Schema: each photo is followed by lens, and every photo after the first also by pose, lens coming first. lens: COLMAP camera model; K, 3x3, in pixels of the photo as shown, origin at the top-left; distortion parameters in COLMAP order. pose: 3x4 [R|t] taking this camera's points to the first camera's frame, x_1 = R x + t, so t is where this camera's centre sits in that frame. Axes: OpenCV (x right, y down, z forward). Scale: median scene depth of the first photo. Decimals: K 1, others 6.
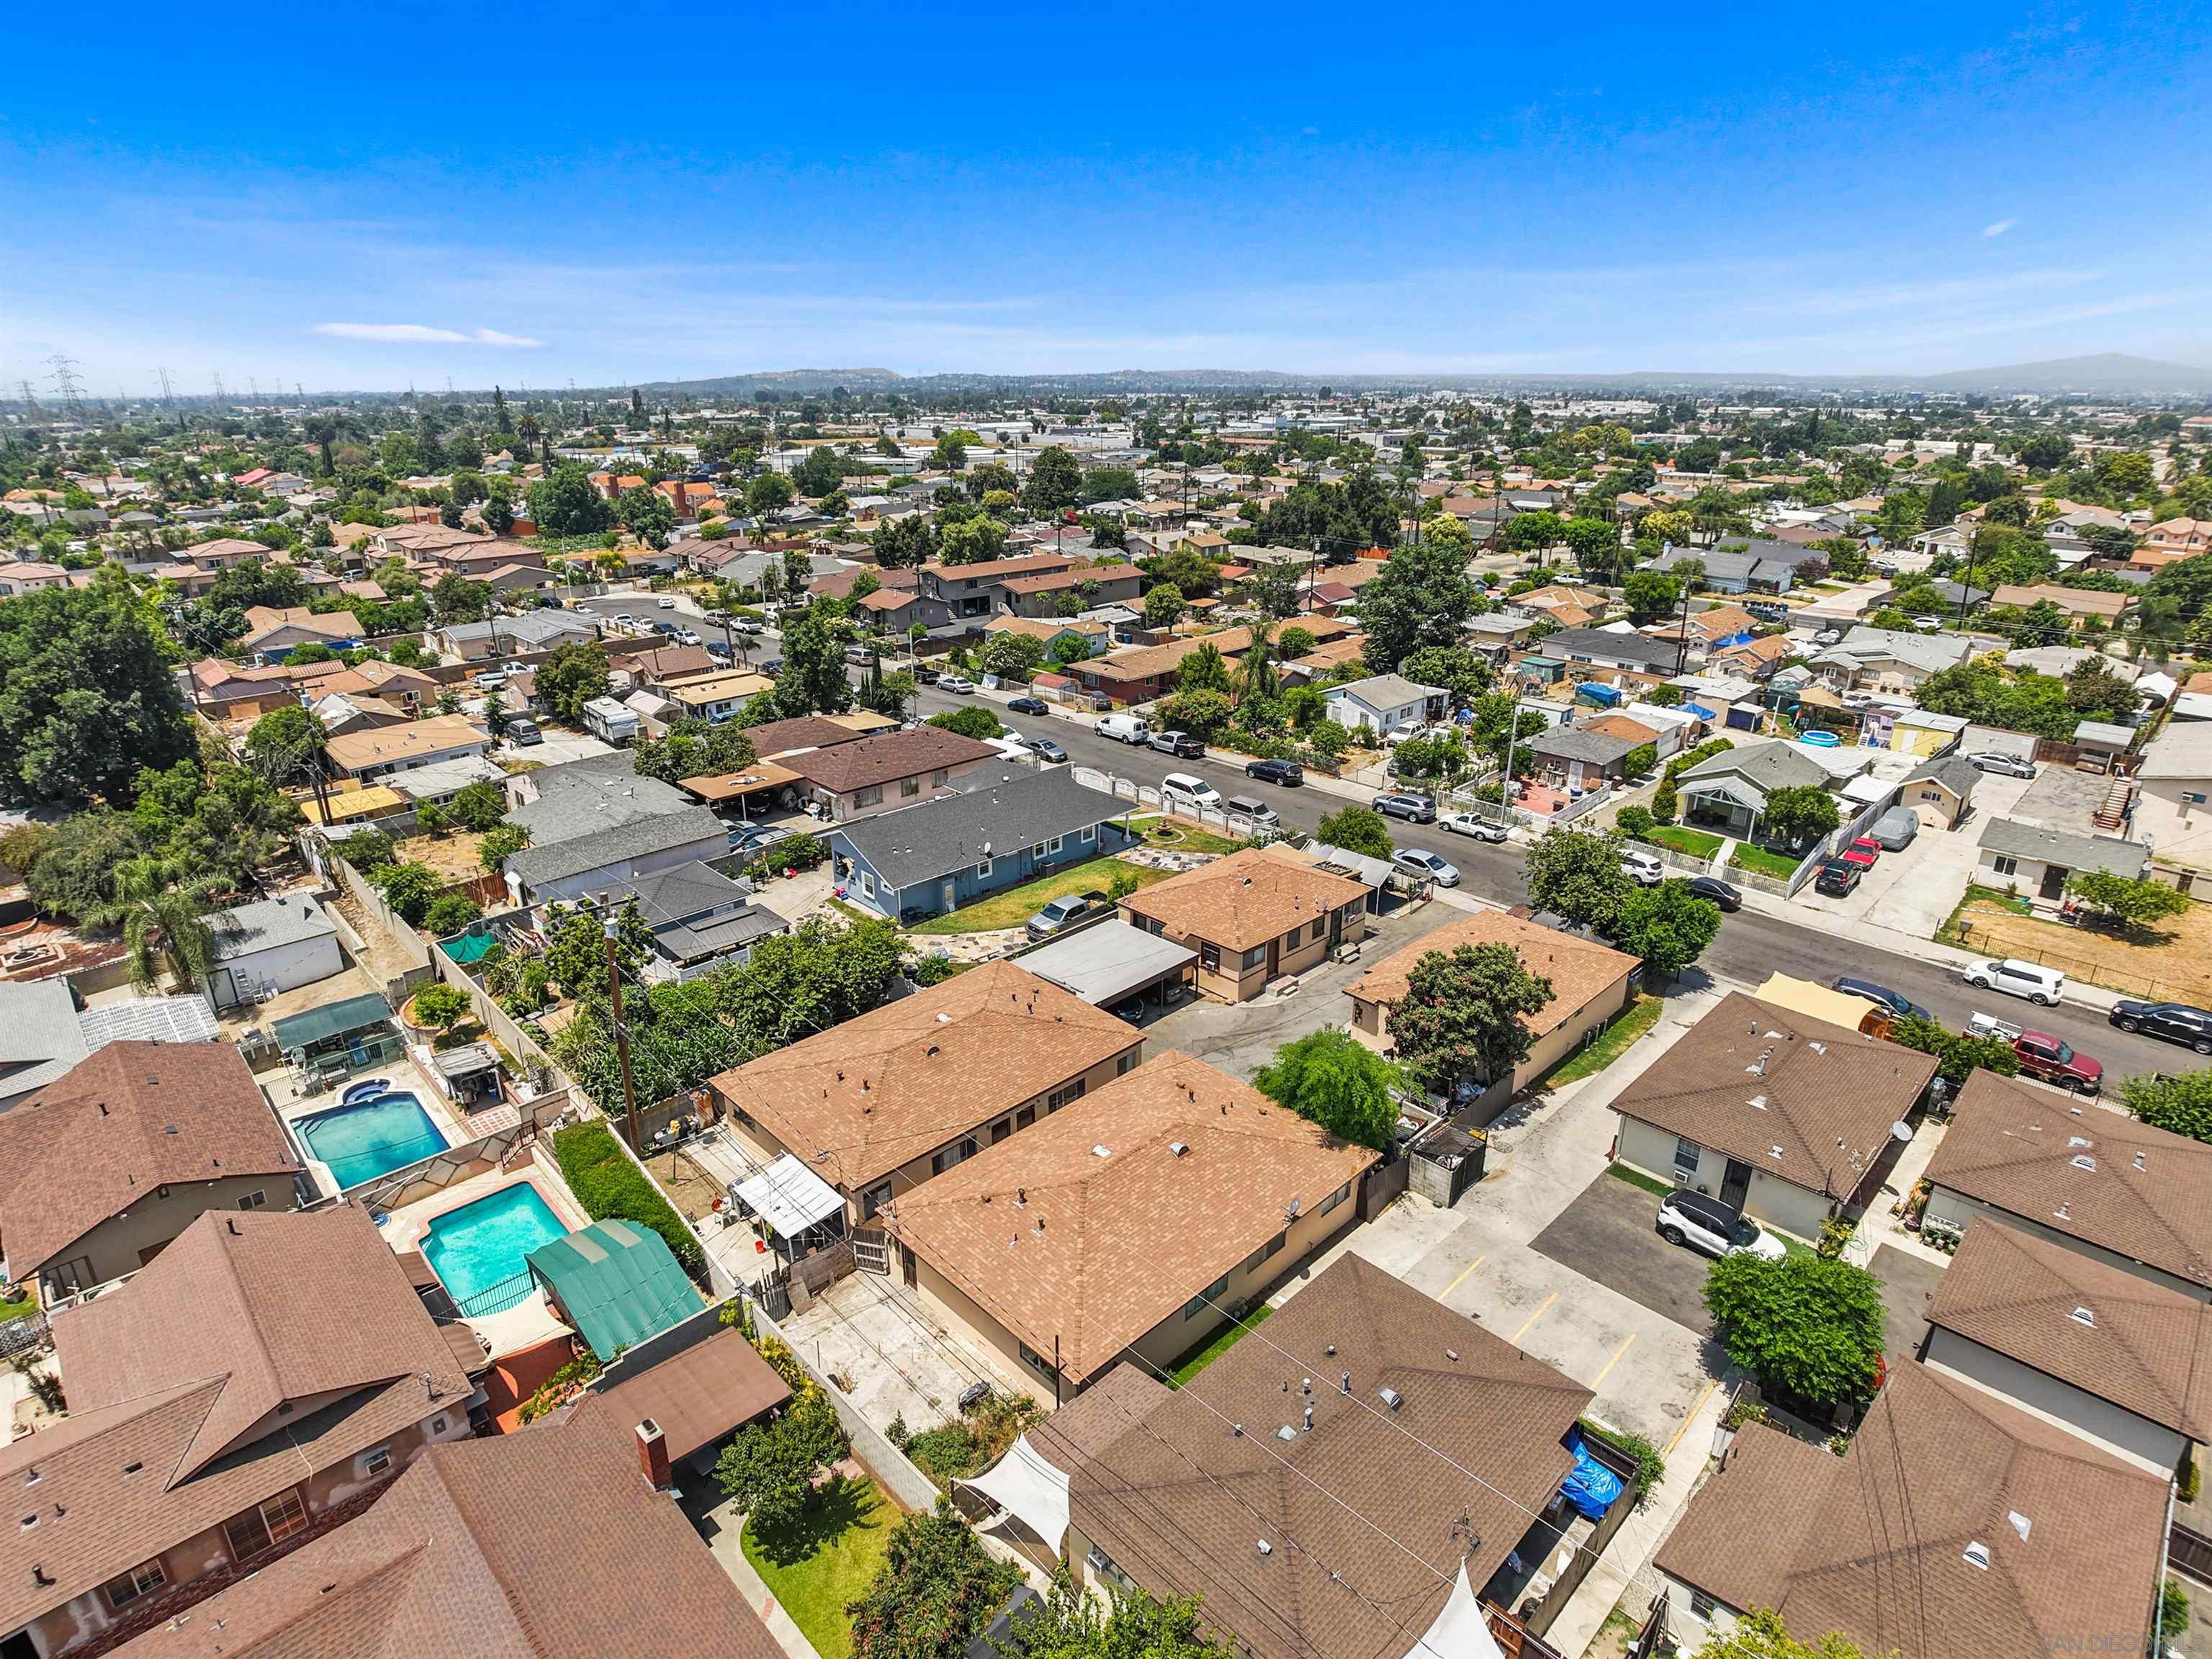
lens RADIAL K [[1184.1, 0, 1102.0], [0, 1184.1, 847.4], [0, 0, 1]] dist [-0.025659, -0.004819]
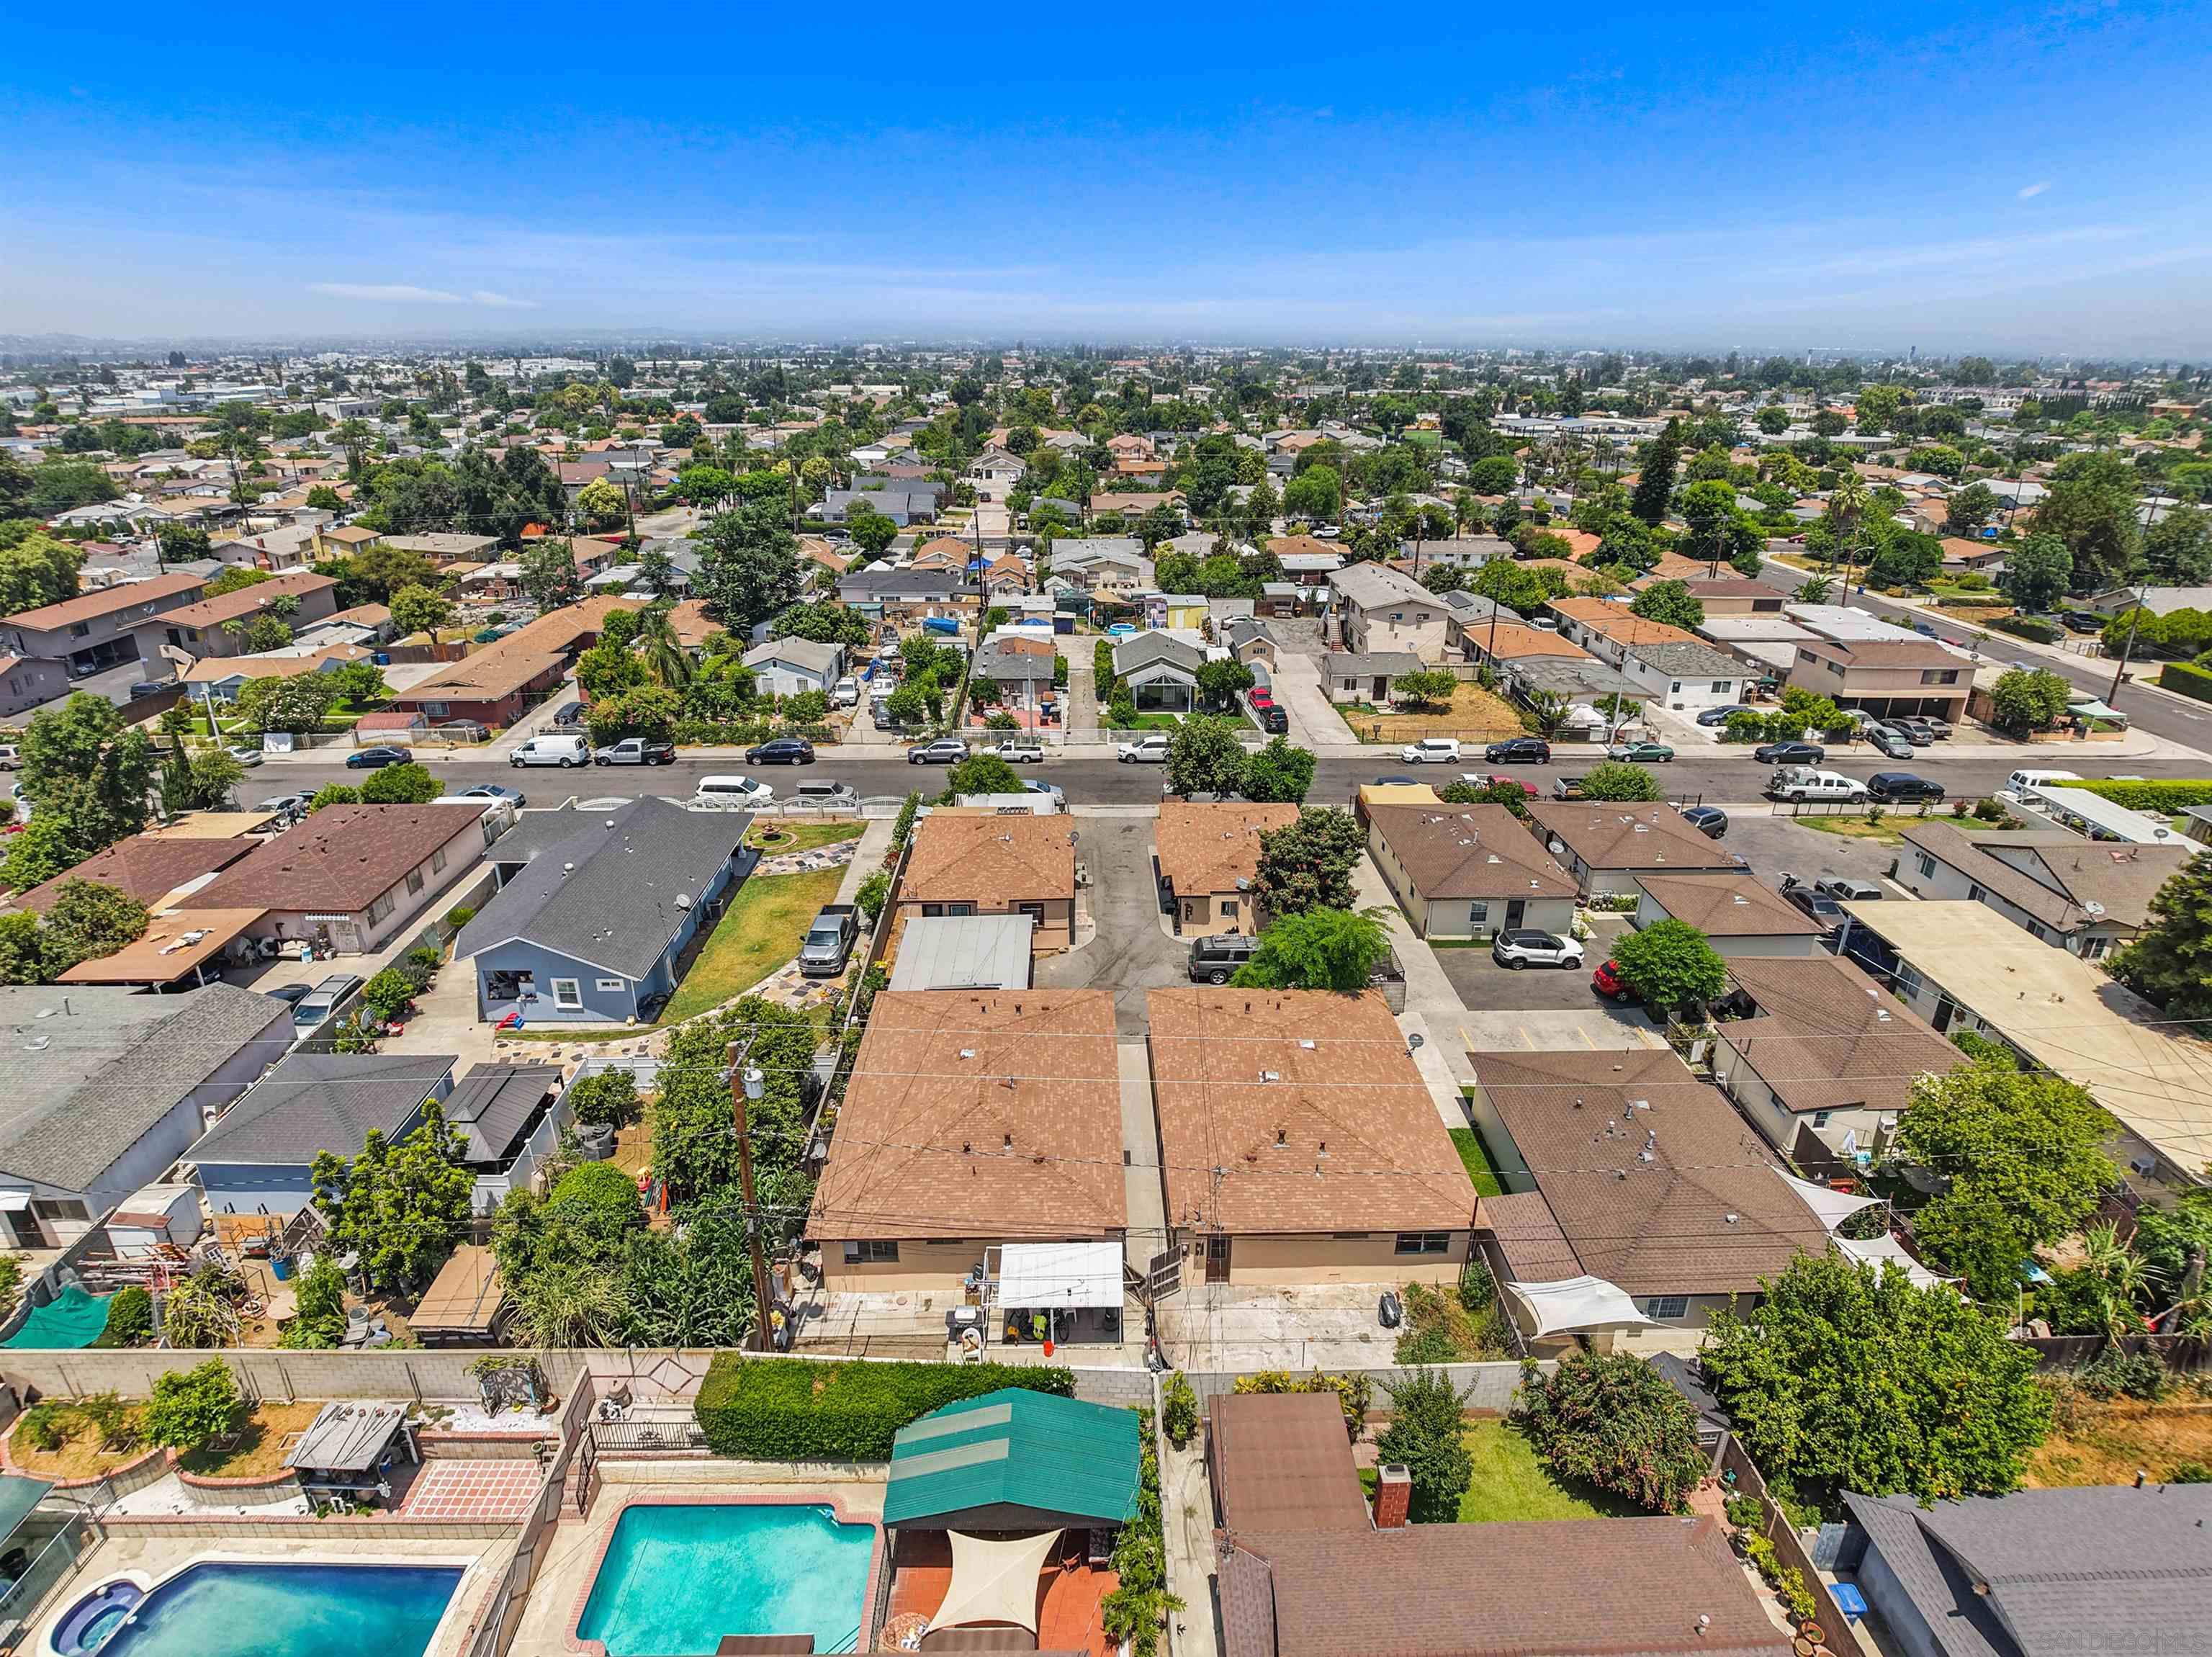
lens RADIAL K [[1184.2, 0, 1108.9], [0, 1184.2, 835.0], [0, 0, 1]] dist [-0.025659, -0.004819]
pose [[0.675425, -0.278154, 0.682958, -0.402336], [0.262367, 0.956177, 0.129957, -0.065420], [-0.689176, 0.091410, 0.718805, 0.171304]]
